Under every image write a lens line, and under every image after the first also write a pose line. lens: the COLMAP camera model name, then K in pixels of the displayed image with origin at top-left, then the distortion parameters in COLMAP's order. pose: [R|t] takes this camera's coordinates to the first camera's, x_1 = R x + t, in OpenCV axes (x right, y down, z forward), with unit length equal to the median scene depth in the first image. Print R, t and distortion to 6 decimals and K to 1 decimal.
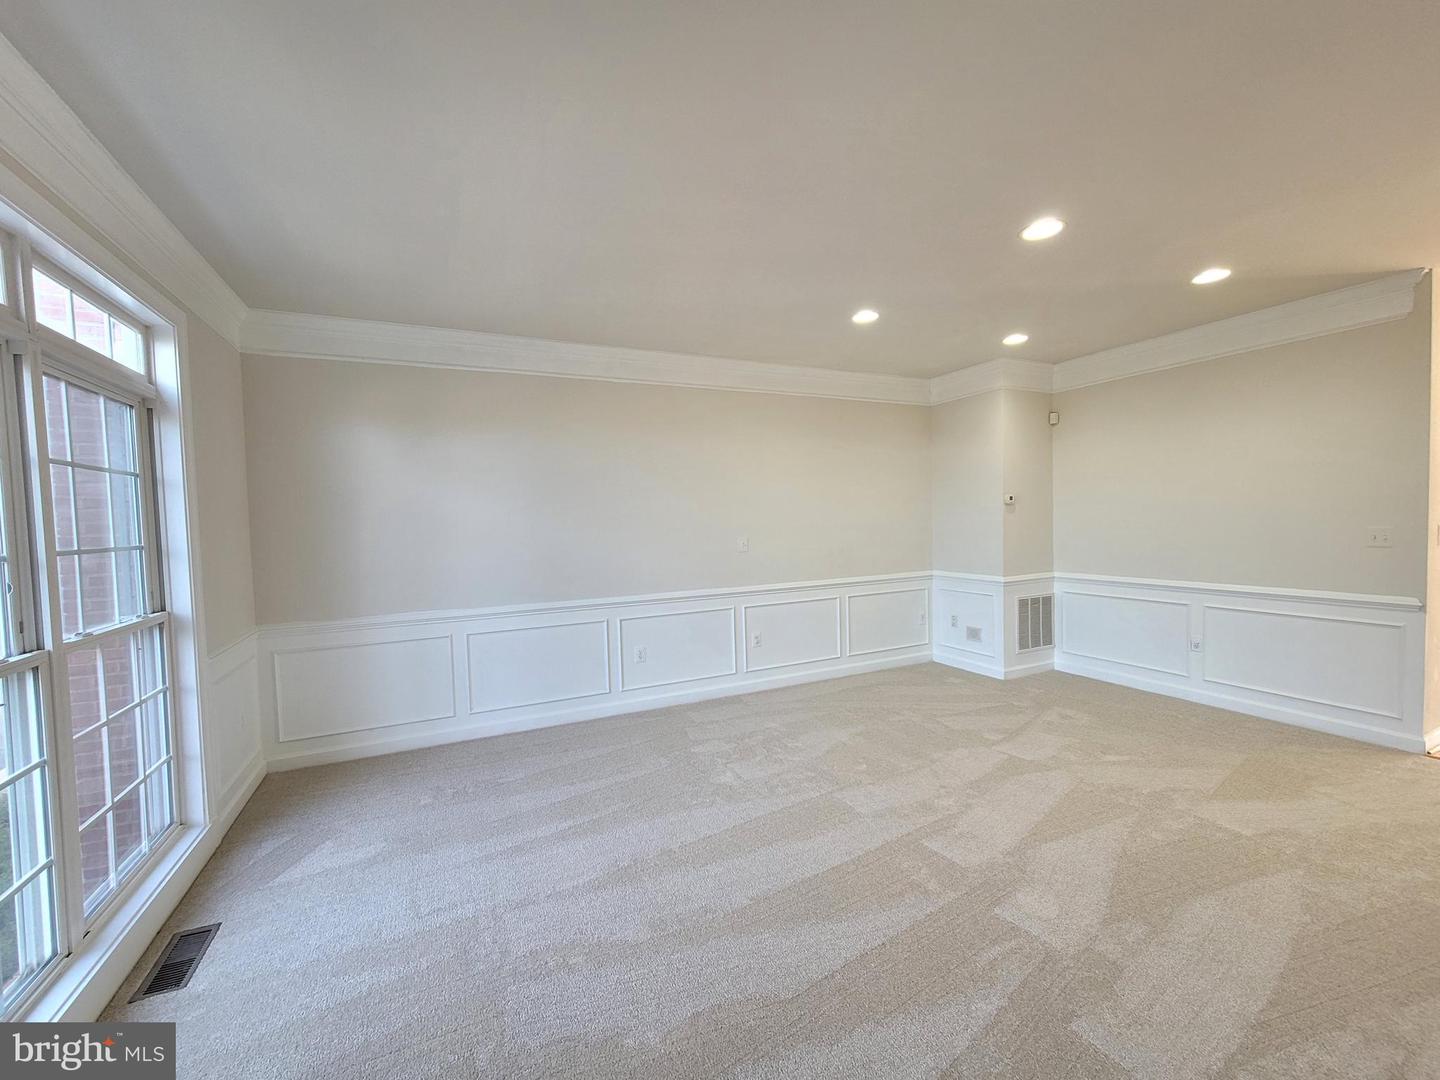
lens RADIAL K [[584.3, 0, 713.6], [0, 584.3, 541.4], [0, 0, 1]] dist [0.000857, -0.000341]
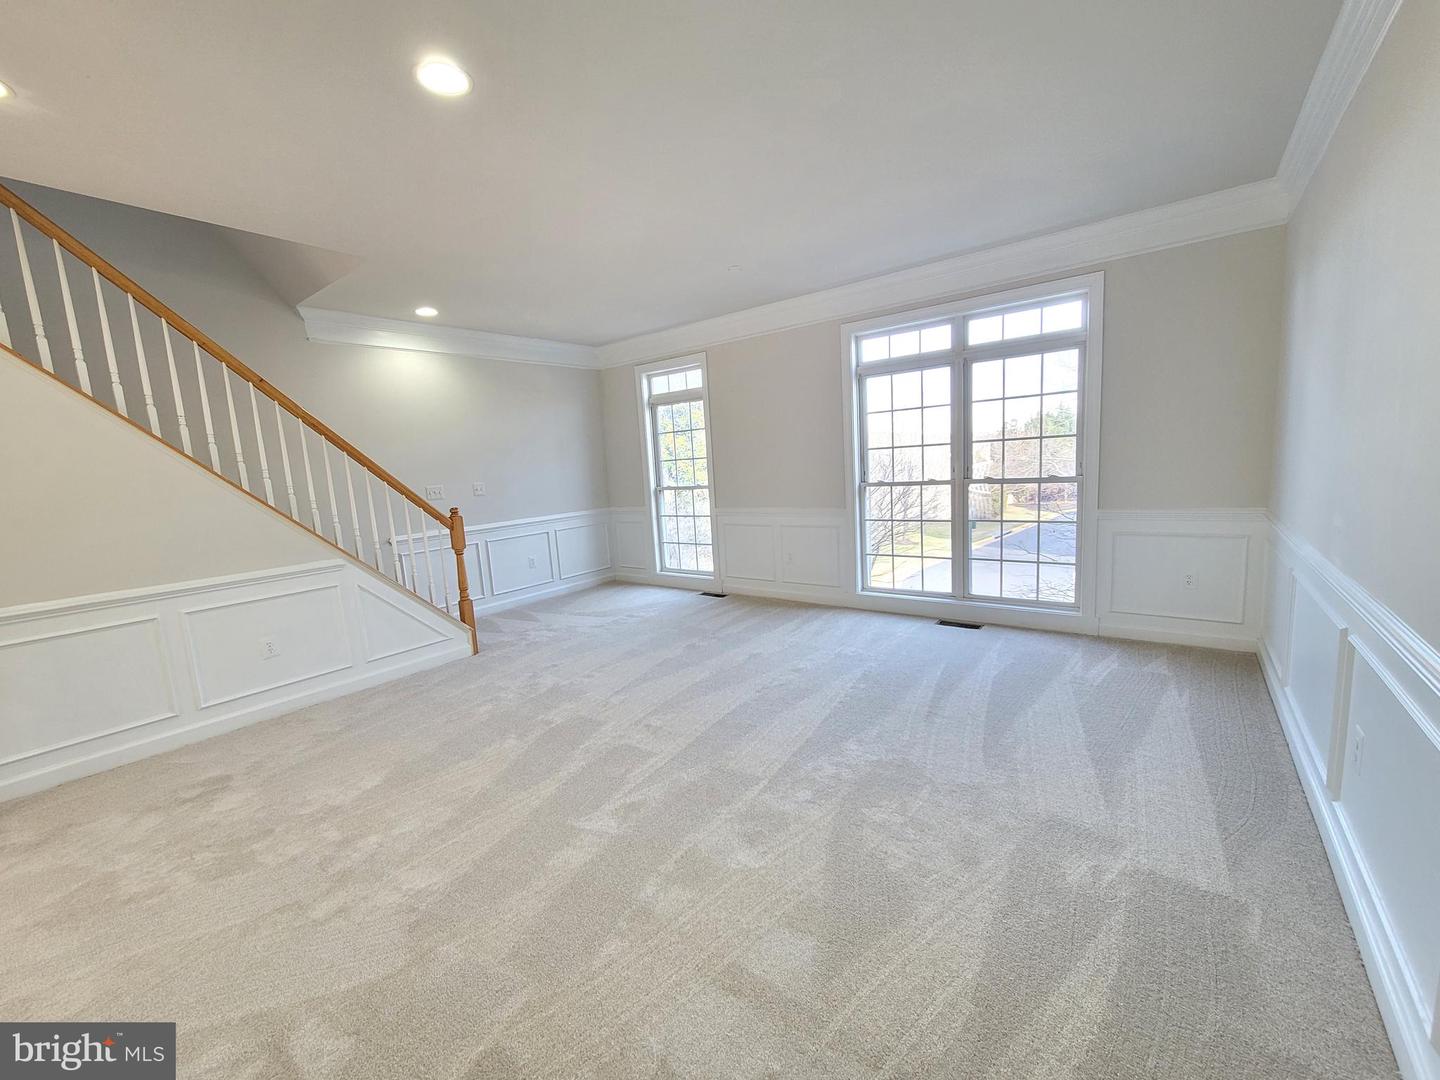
lens RADIAL K [[584.3, 0, 713.6], [0, 584.3, 541.4], [0, 0, 1]] dist [0.000857, -0.000341]
pose [[-0.889284, 0.143688, -0.434198, 0.403177], [0.069421, 0.980774, 0.182383, -0.038677], [0.452056, 0.132048, -0.882161, 1.159973]]
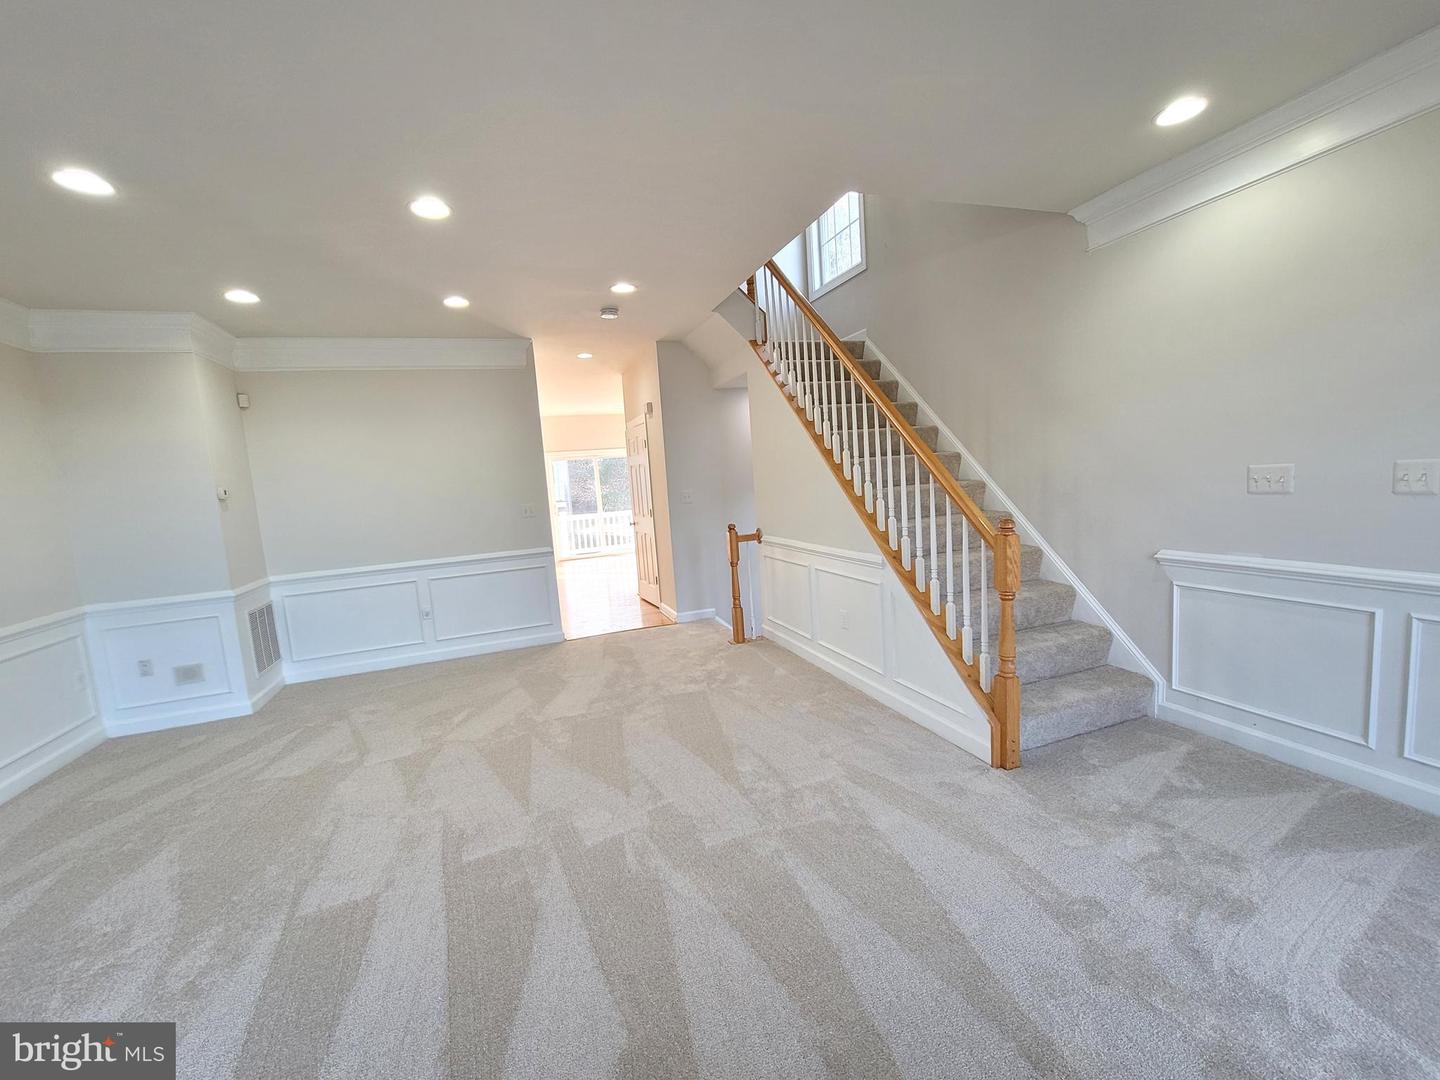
lens RADIAL K [[584.3, 0, 713.6], [0, 584.3, 541.4], [0, 0, 1]] dist [0.000857, -0.000341]
pose [[0.101701, -0.089187, 0.990809, -0.264331], [0.105611, 0.991313, 0.078392, 0.001399], [-0.989193, 0.096668, 0.110236, 0.284981]]
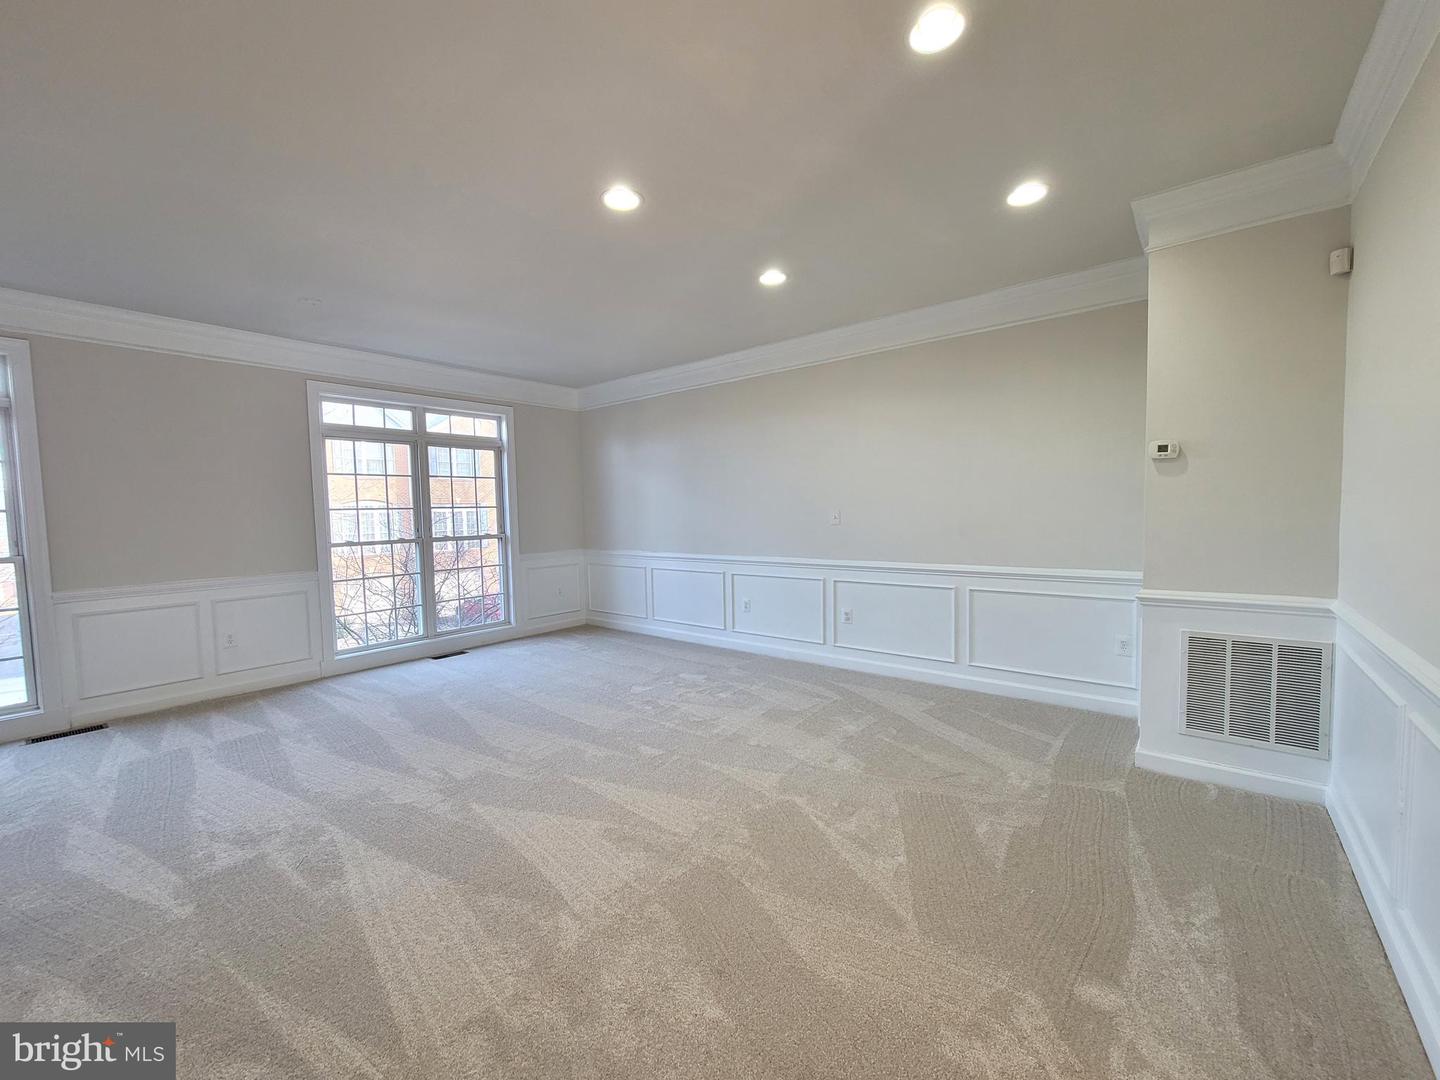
lens RADIAL K [[584.3, 0, 713.6], [0, 584.3, 541.4], [0, 0, 1]] dist [0.000857, -0.000341]
pose [[0.424881, 0.066514, -0.902802, 0.956142], [-0.023898, 0.997774, 0.062264, -0.012063], [0.904934, -0.004880, 0.425525, 0.439482]]
